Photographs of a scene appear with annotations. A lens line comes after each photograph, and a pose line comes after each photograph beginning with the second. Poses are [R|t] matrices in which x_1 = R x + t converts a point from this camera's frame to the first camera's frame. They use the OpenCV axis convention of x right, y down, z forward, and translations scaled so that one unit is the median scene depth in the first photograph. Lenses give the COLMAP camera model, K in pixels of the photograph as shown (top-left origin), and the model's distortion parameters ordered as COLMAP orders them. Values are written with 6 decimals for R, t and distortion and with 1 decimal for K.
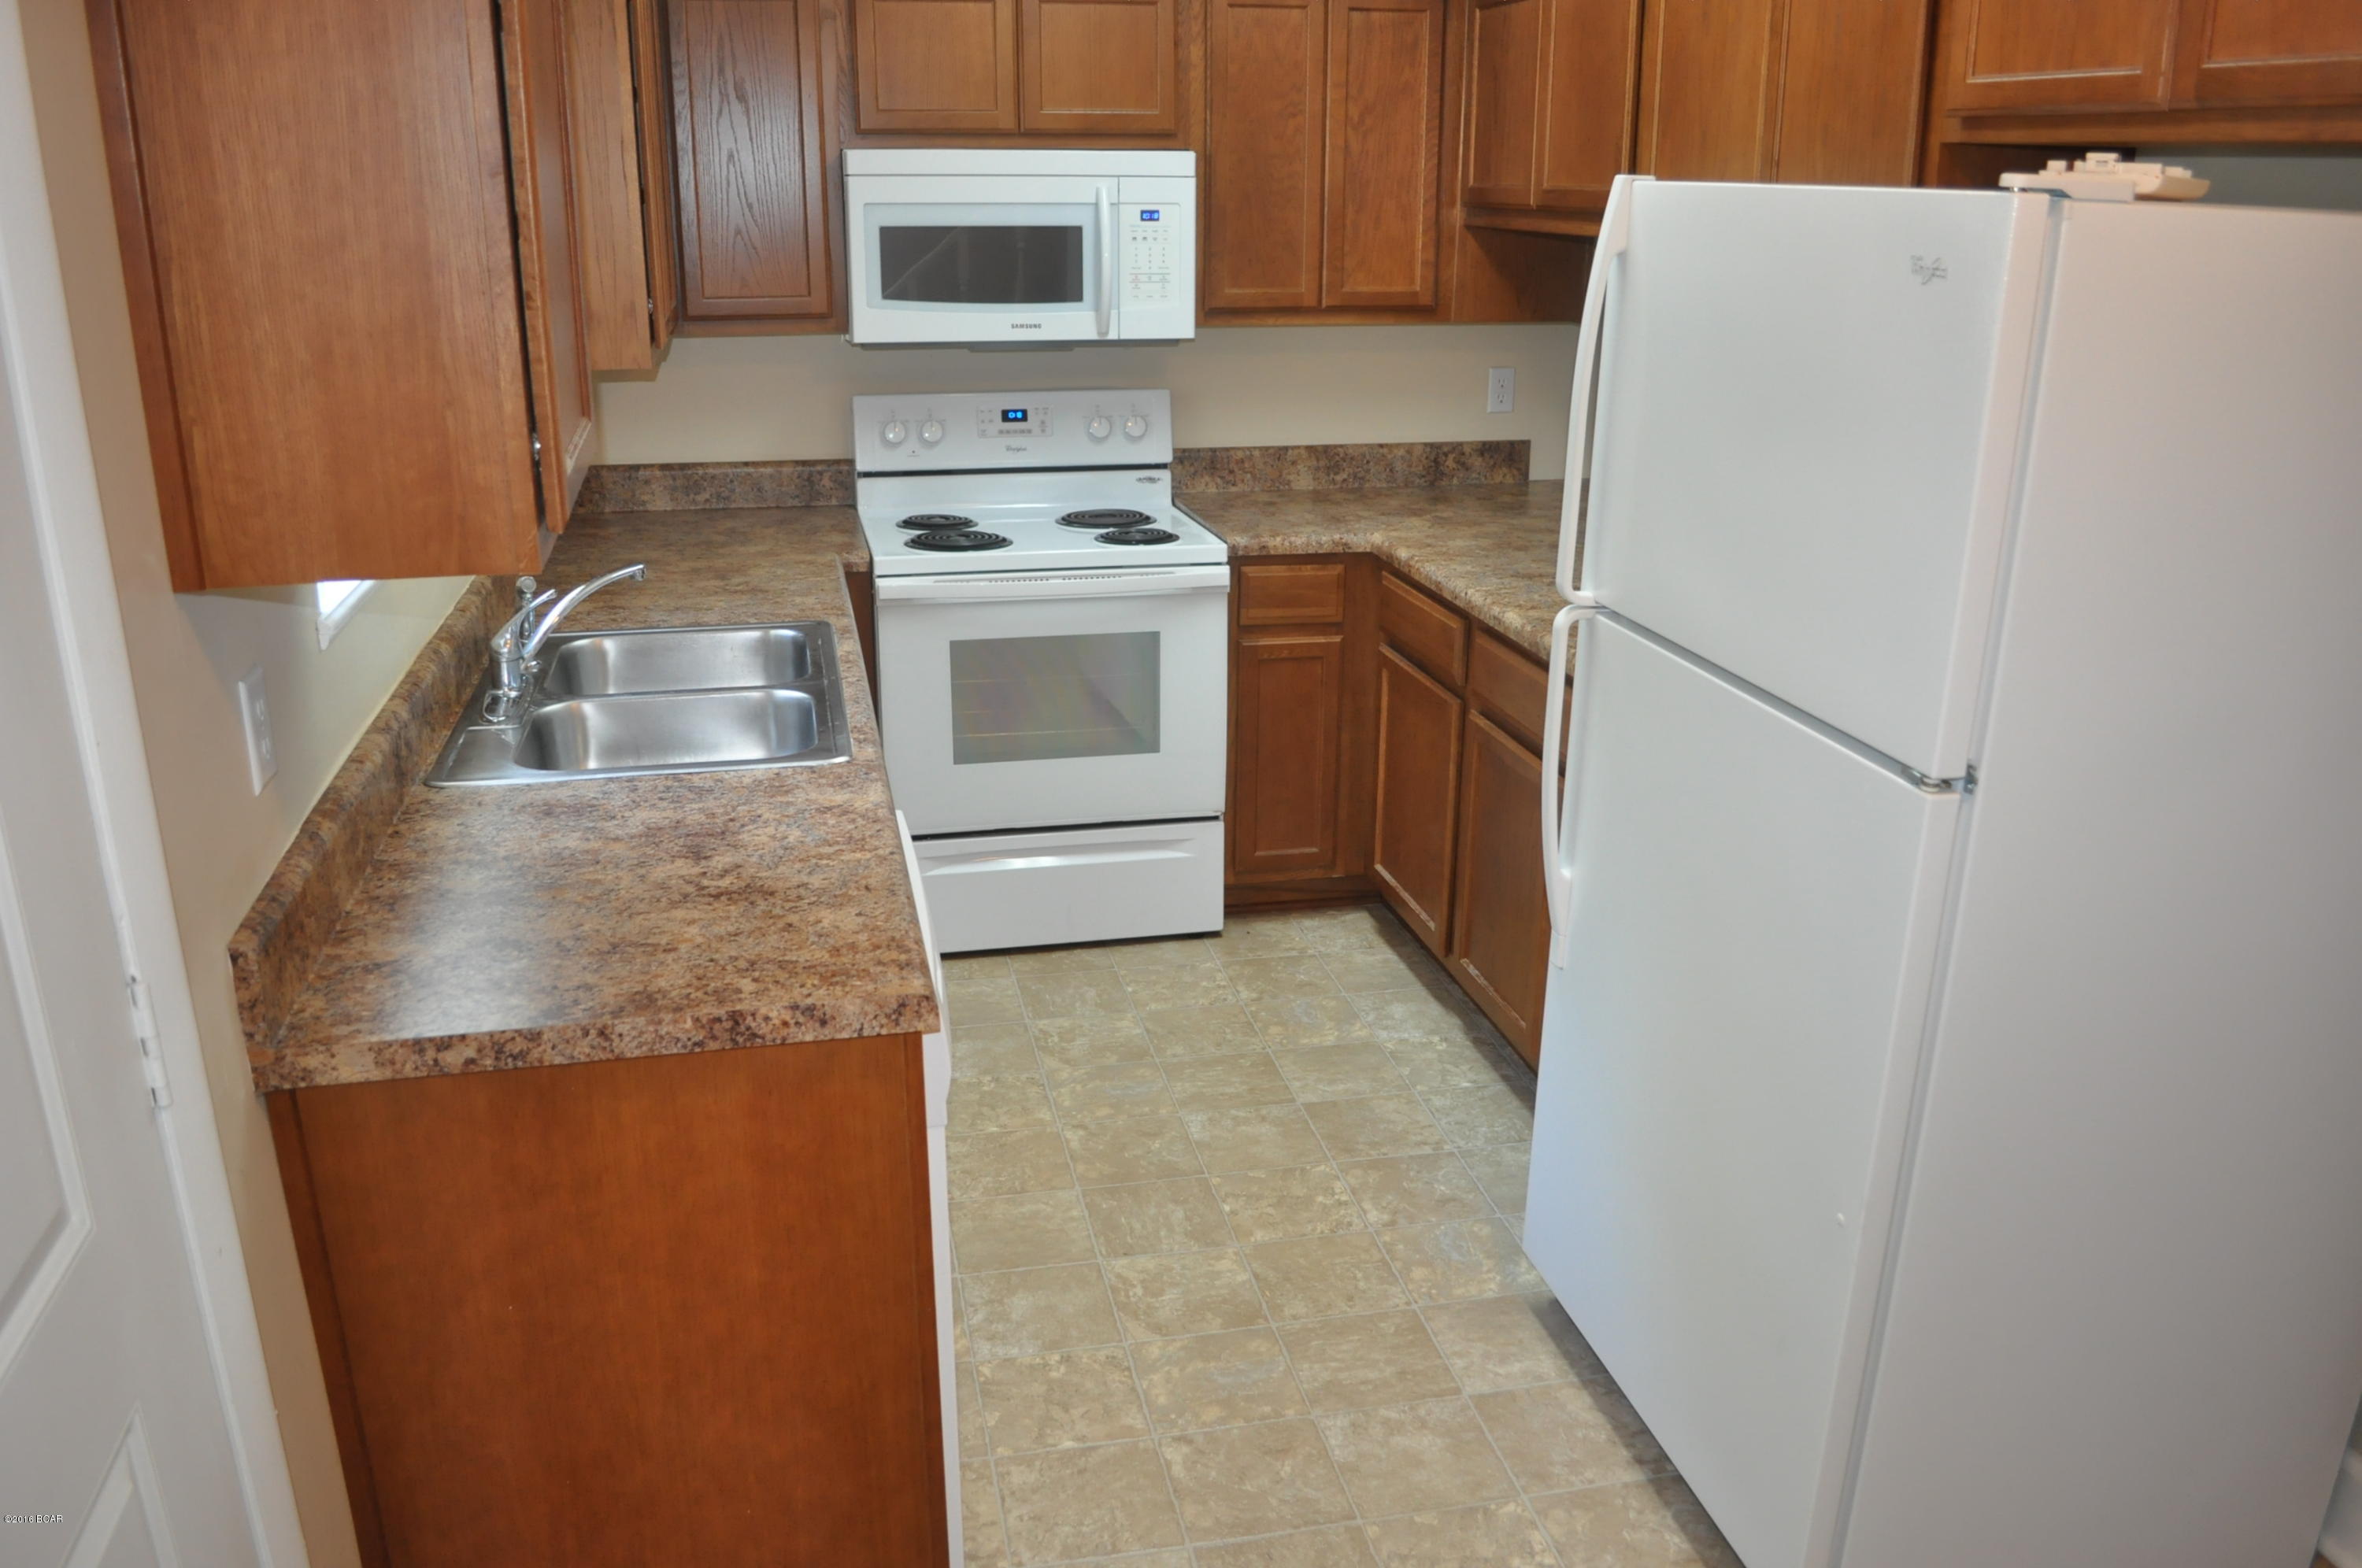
lens RADIAL K [[1861.2, 0, 1183.2], [0, 1861.2, 792.5], [0, 0, 1]] dist [-0.079222, 0.005723]
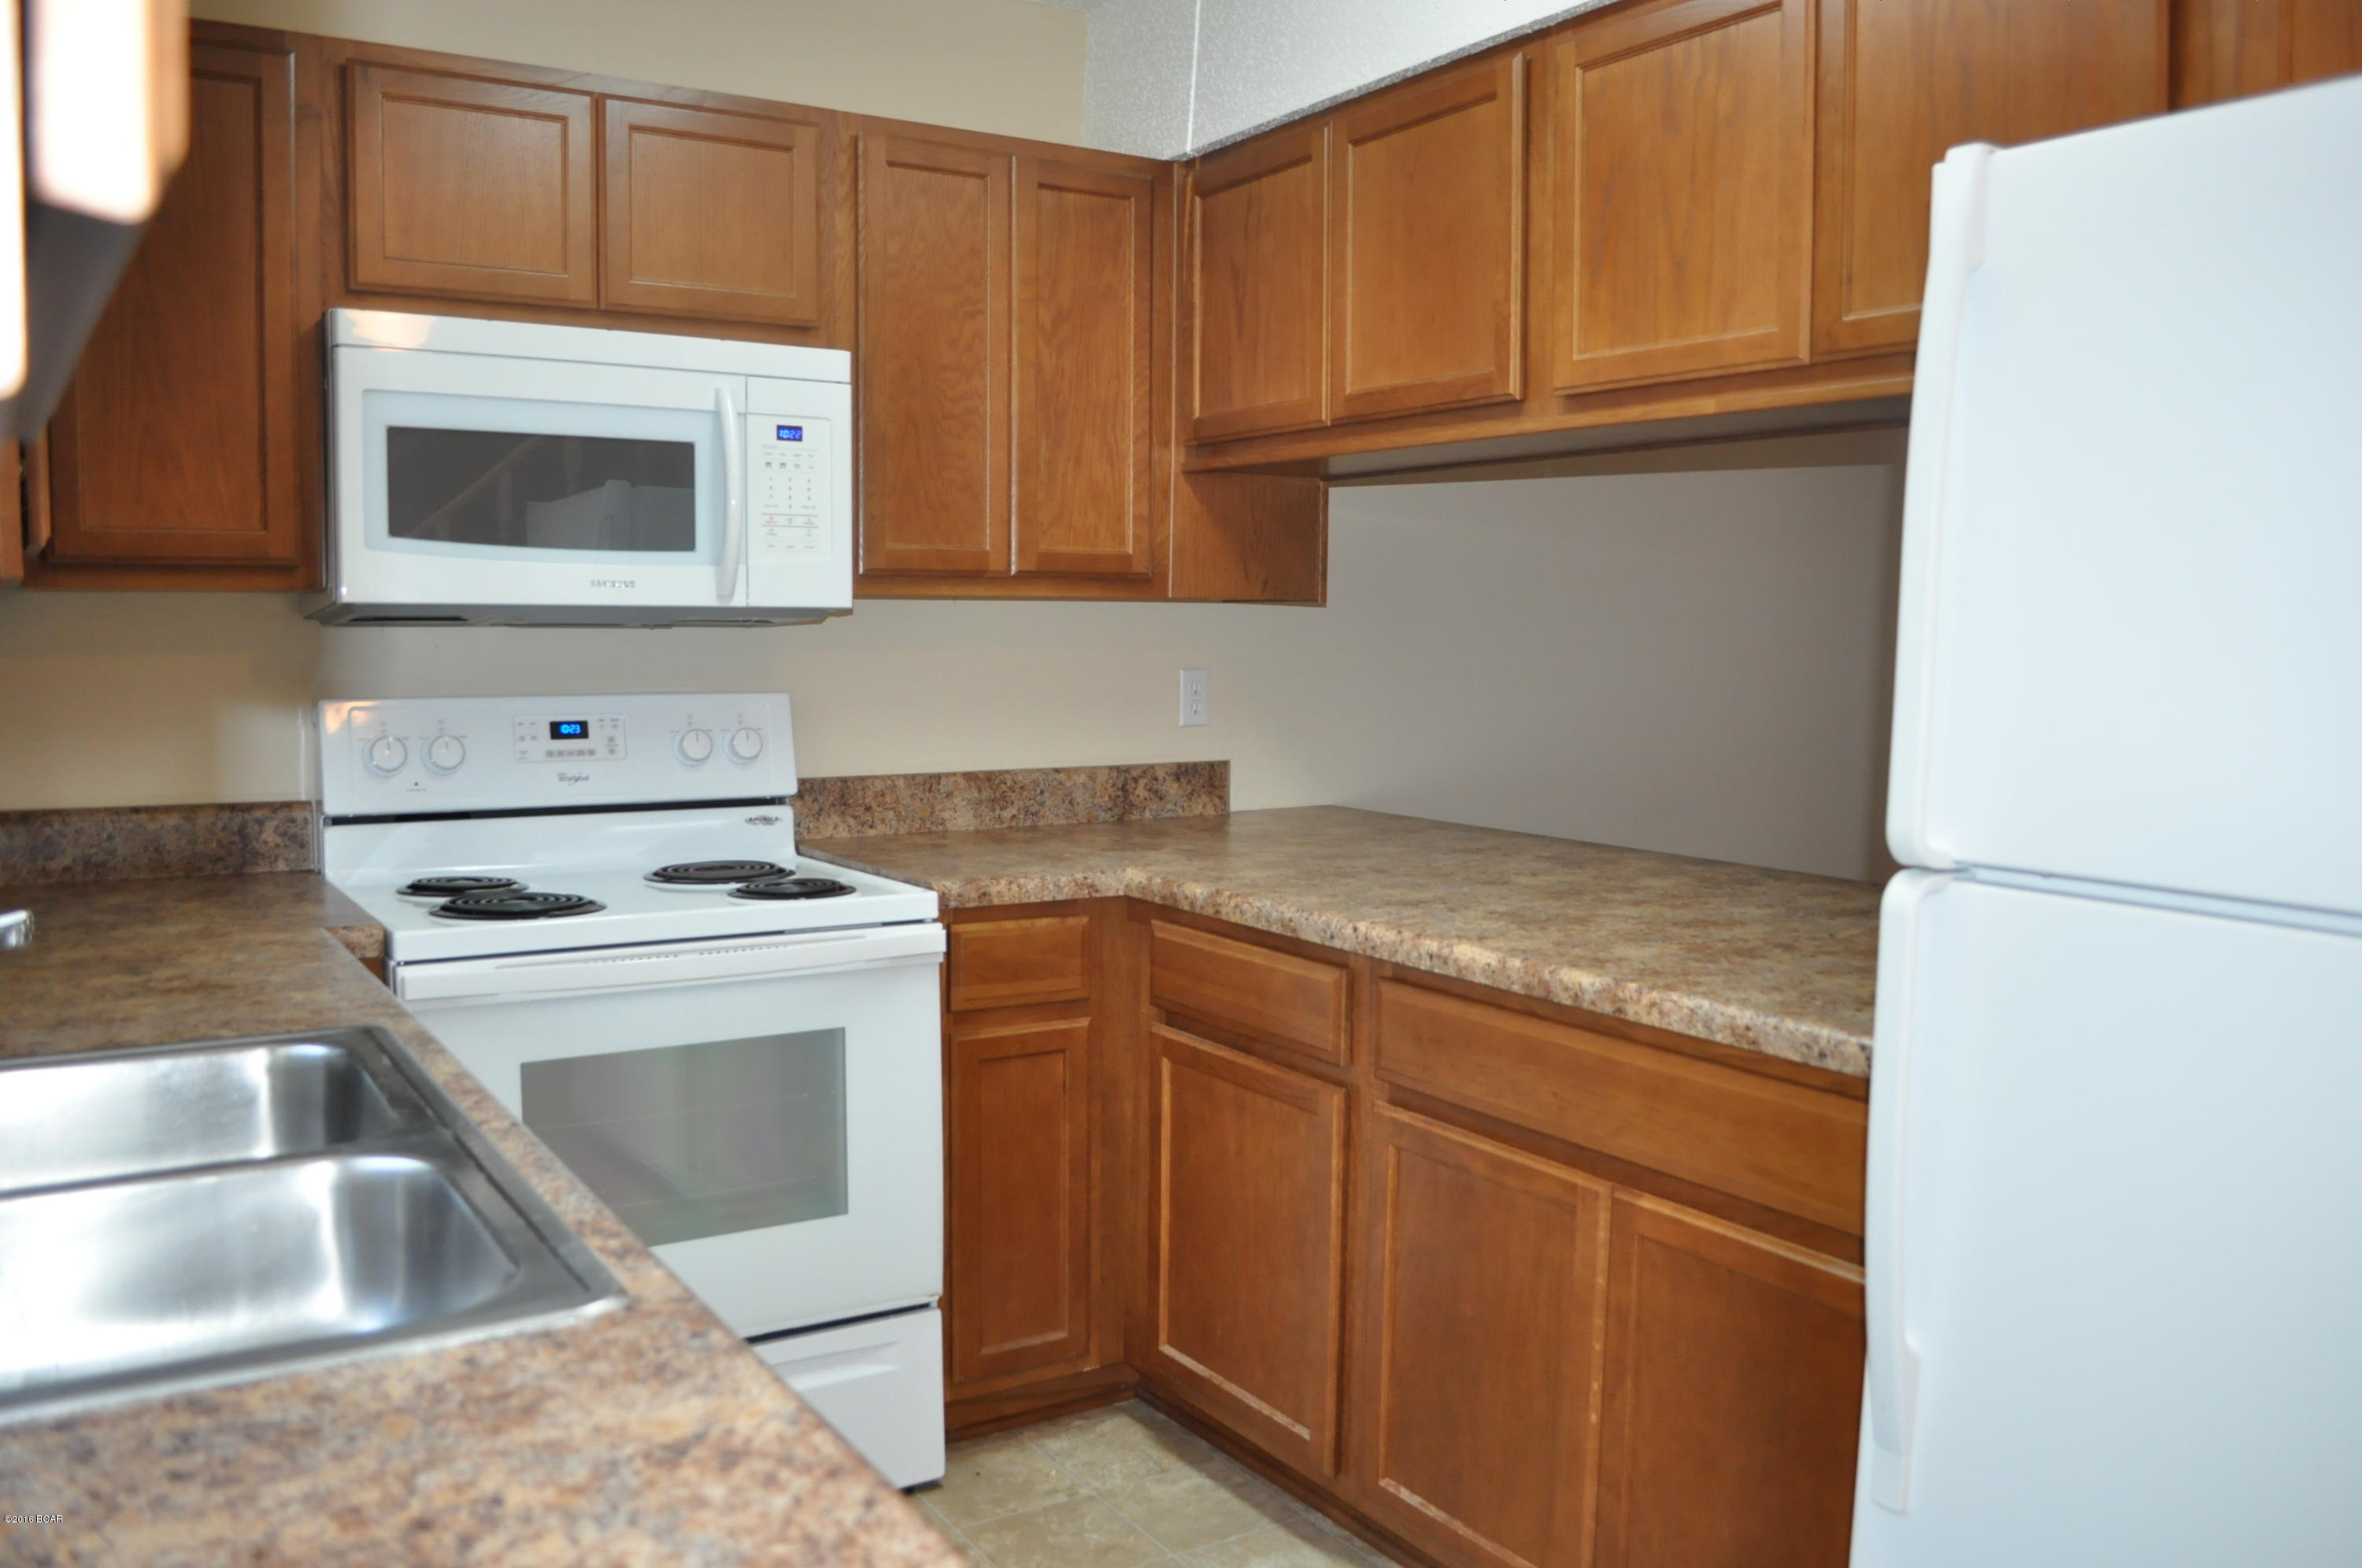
lens RADIAL K [[1861.2, 0, 1183.2], [0, 1861.2, 792.5], [0, 0, 1]] dist [-0.079222, 0.005723]
pose [[0.937387, -0.029429, 0.347044, -0.122824], [0.107041, 0.972542, -0.206652, -0.018619], [-0.331433, 0.230861, 0.914798, 0.333152]]
